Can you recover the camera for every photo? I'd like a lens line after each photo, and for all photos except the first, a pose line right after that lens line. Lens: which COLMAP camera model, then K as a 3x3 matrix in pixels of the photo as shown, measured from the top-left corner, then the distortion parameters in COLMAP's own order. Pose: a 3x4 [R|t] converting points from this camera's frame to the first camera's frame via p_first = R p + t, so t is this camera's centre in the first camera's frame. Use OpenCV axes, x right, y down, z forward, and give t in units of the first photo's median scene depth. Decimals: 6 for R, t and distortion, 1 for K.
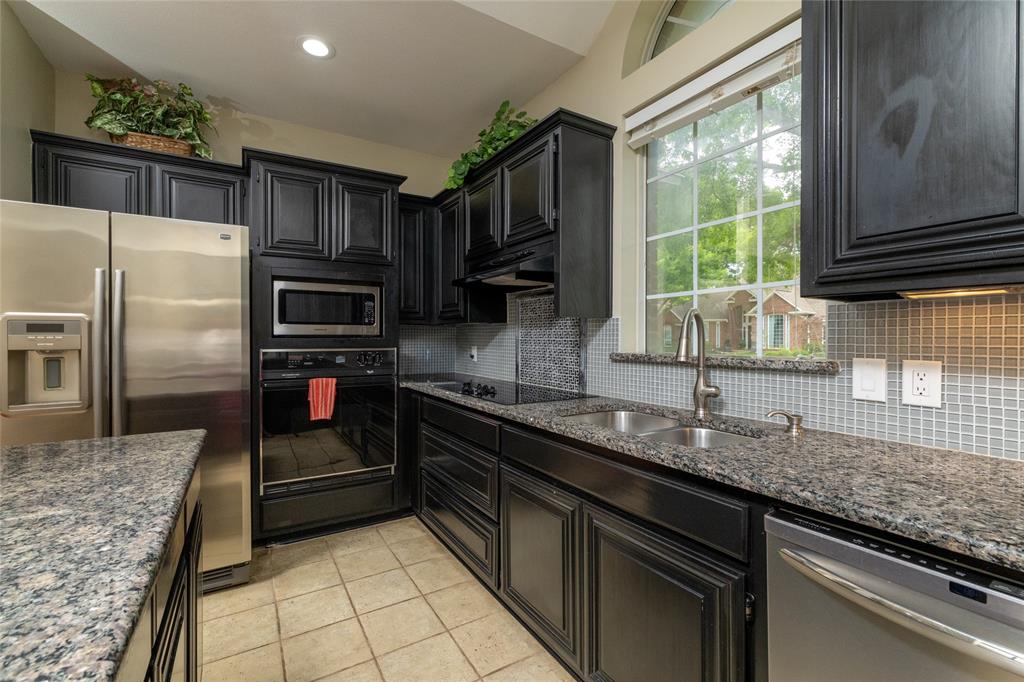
lens RADIAL K [[446.3, 0, 509.4], [0, 446.3, 338.6], [0, 0, 1]] dist [0.000284, 0.001198]
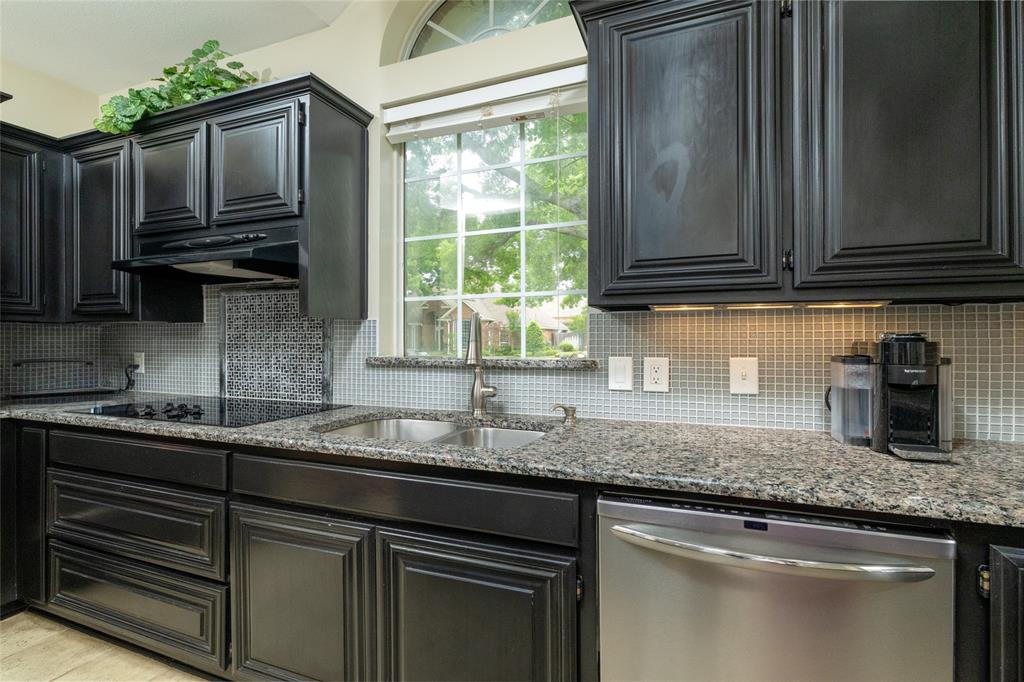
lens RADIAL K [[446.3, 0, 505.1], [0, 446.3, 339.4], [0, 0, 1]] dist [0.000284, 0.001198]
pose [[0.797690, -0.000669, 0.603068, -0.120909], [0.003676, 0.999986, -0.003753, -0.000952], [-0.603057, 0.005210, 0.797681, 0.106709]]
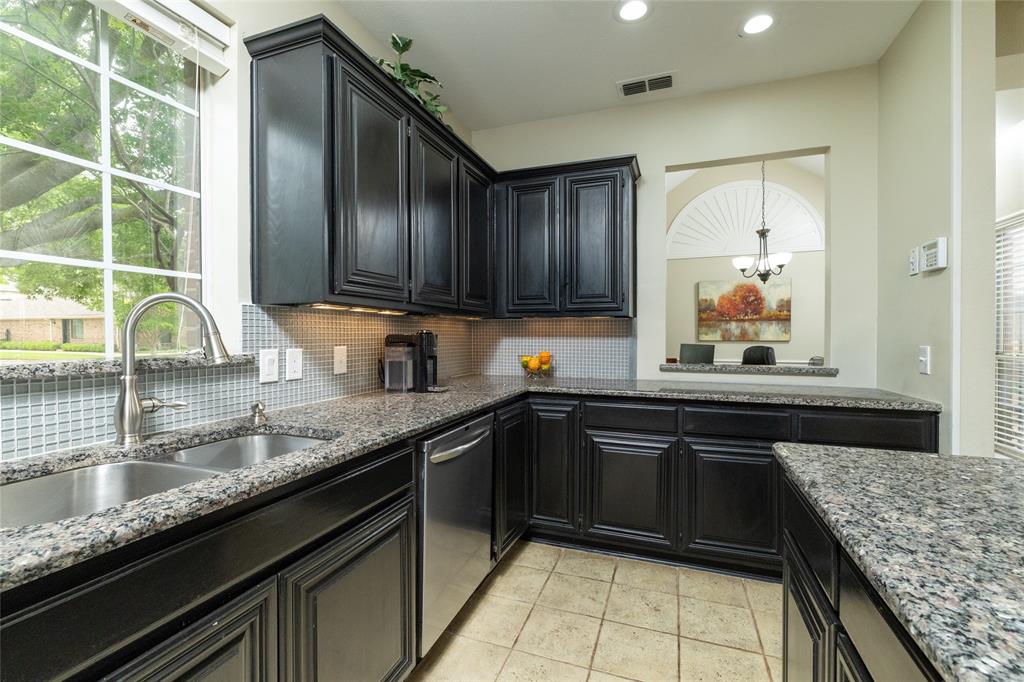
lens RADIAL K [[446.3, 0, 518.7], [0, 446.3, 336.1], [0, 0, 1]] dist [0.000284, 0.001198]
pose [[-0.625217, -0.000100, 0.780451, -0.400989], [0.002576, 0.999994, 0.002192, 0.003266], [-0.780447, 0.003381, -0.625213, 0.790771]]
